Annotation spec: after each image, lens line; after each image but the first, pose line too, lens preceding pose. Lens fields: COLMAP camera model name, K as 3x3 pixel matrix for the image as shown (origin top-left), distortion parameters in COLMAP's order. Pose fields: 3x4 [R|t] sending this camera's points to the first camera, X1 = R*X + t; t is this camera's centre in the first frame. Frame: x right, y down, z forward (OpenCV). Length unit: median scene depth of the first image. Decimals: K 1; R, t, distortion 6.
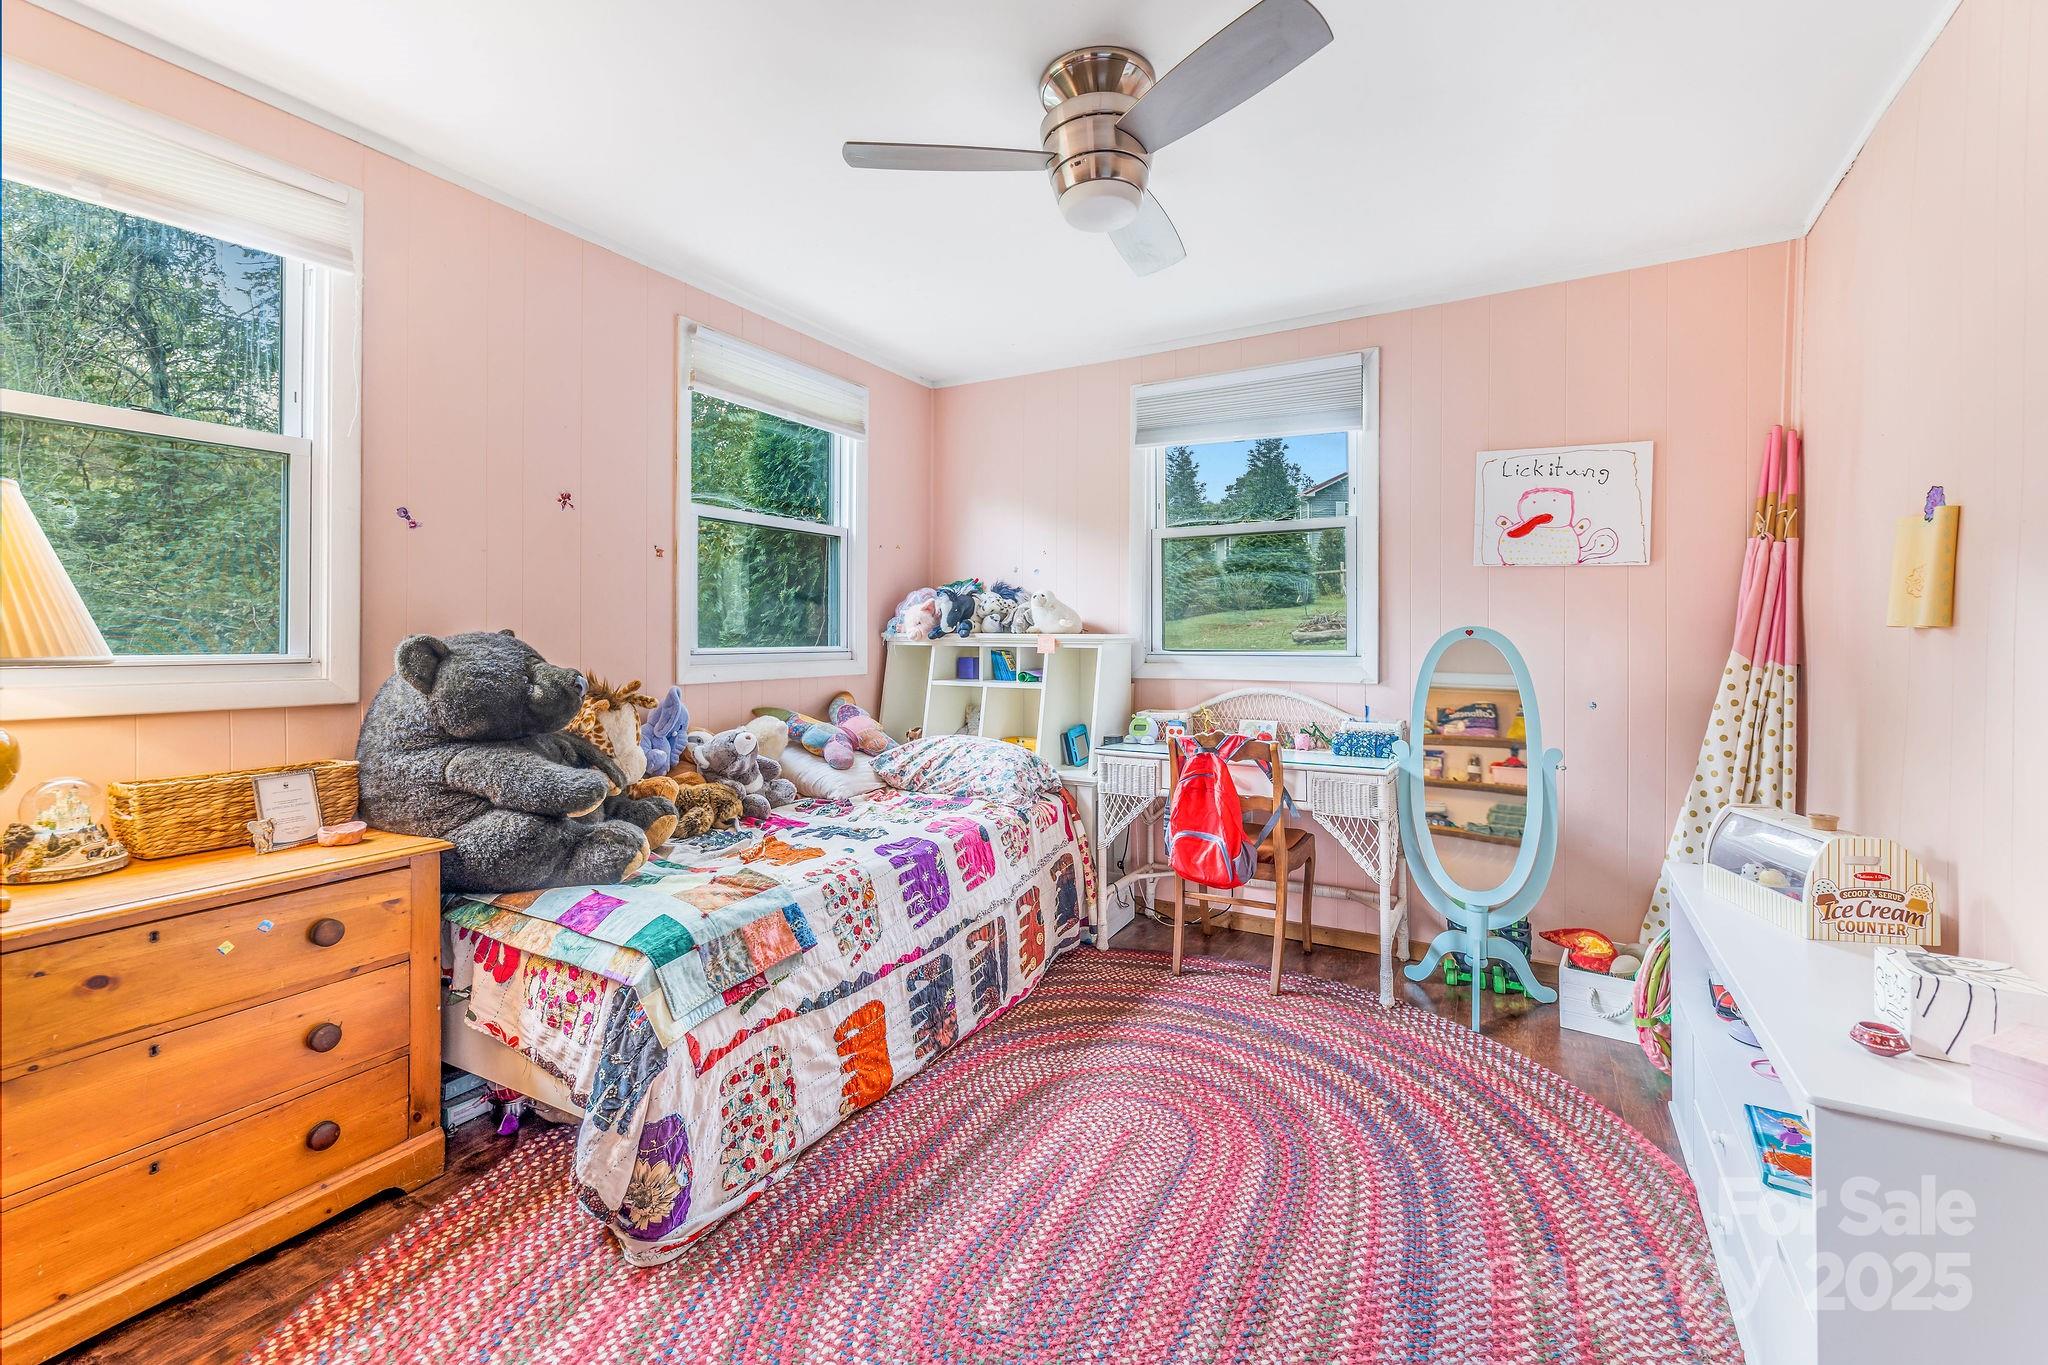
lens RADIAL K [[839.2, 0, 1028.1], [0, 839.2, 622.9], [0, 0, 1]] dist [-0.001509, -0.000366]
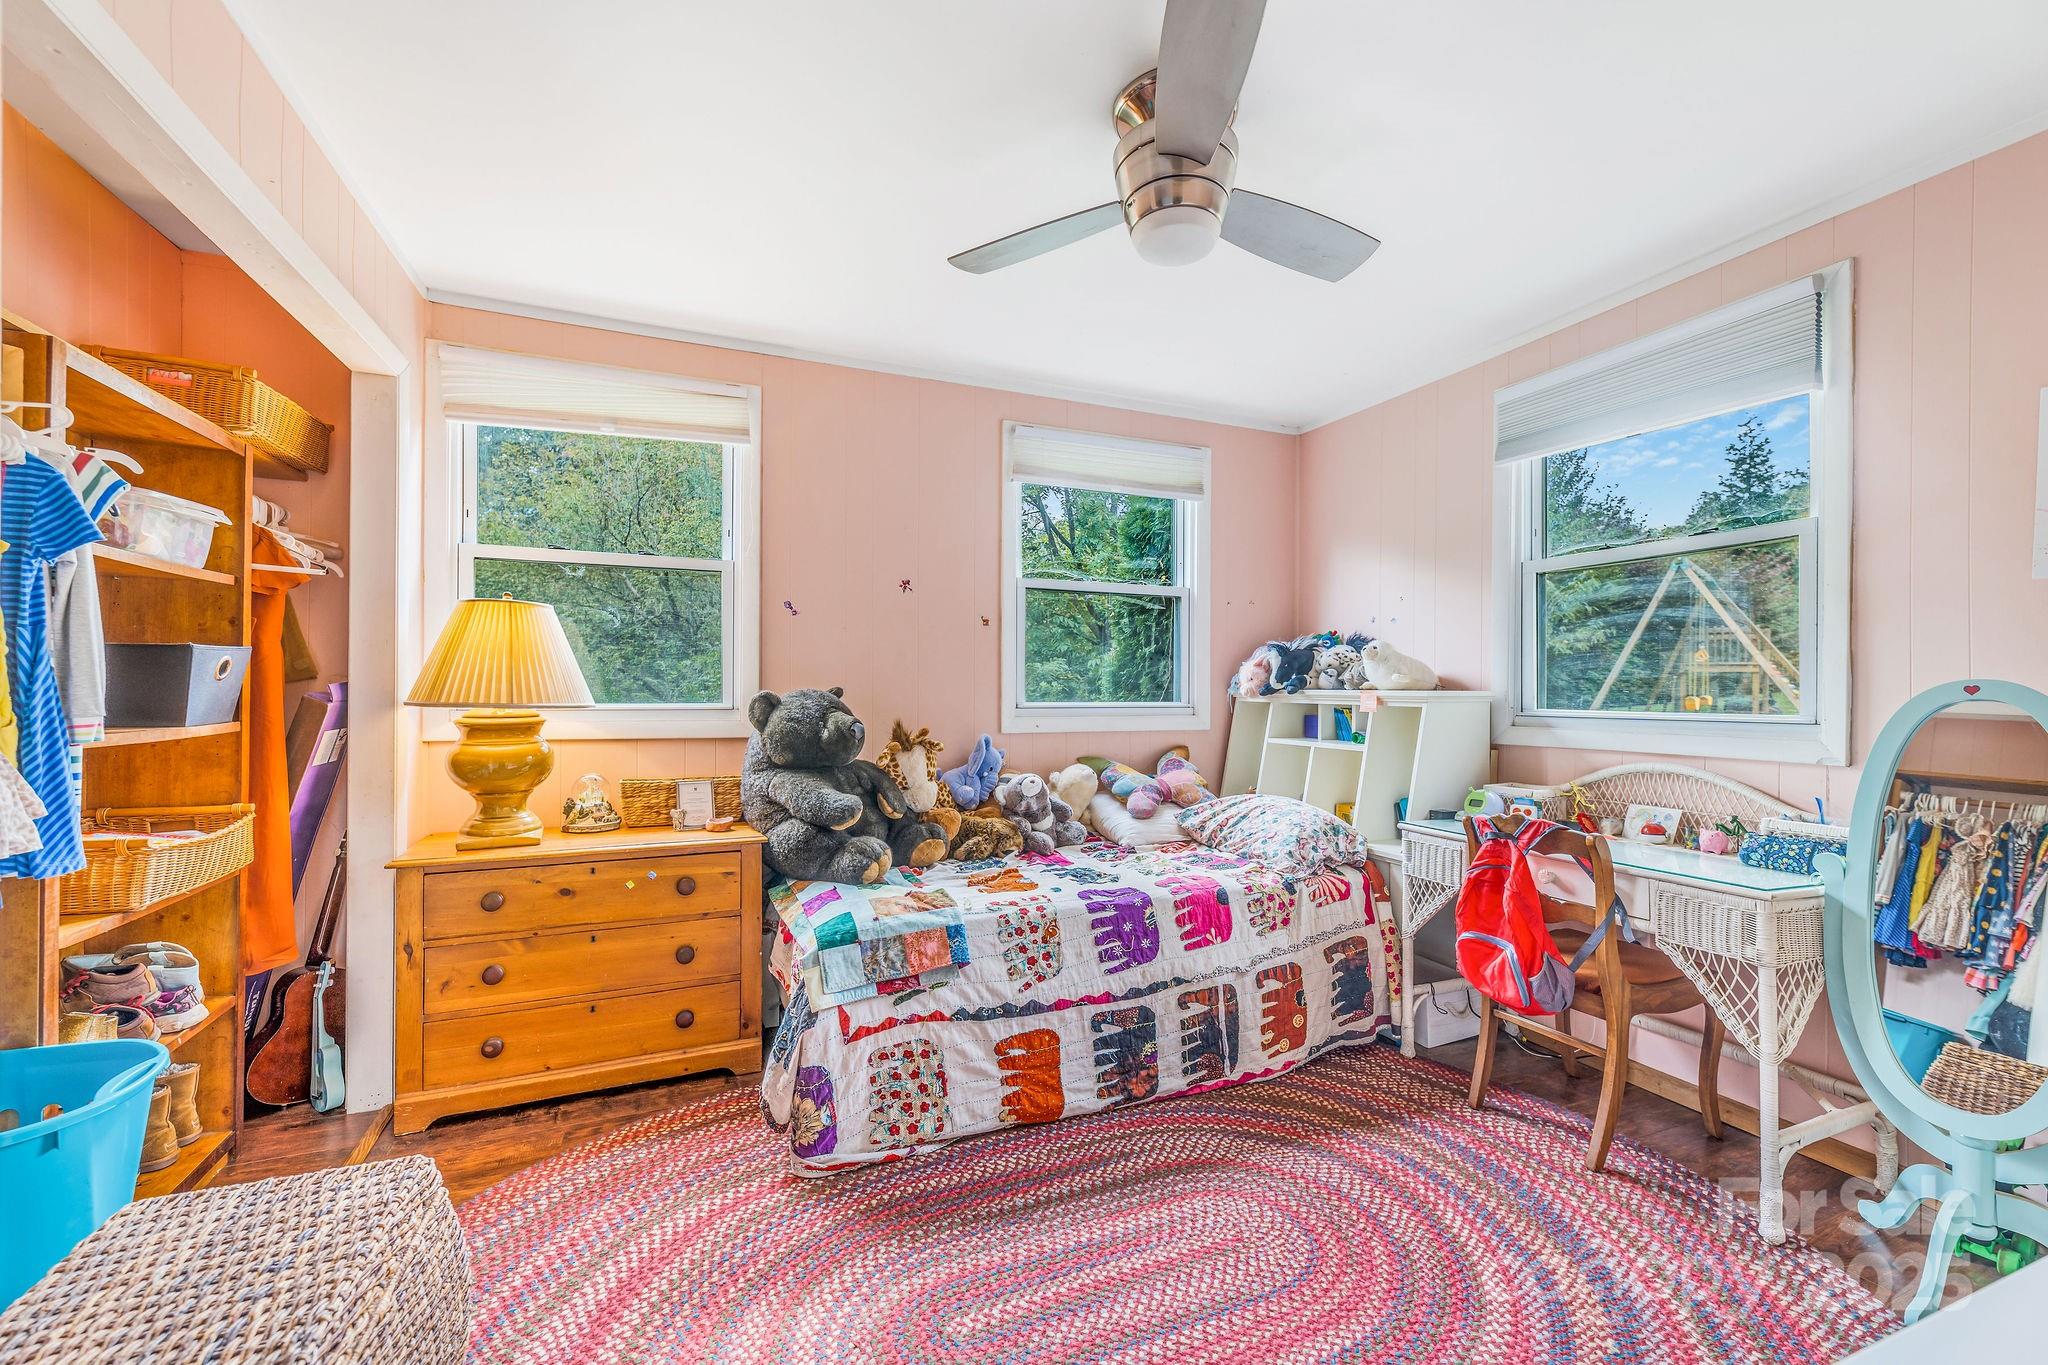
lens RADIAL K [[813.6, 0, 1024.0], [0, 813.6, 682.5], [0, 0, 1]] dist [-0.000196, -0.000043]
pose [[0.801498, -0.004776, -0.597979, 0.378365], [0.007449, 0.999970, 0.001997, 0.000273], [0.597951, -0.006056, 0.801509, 0.128662]]
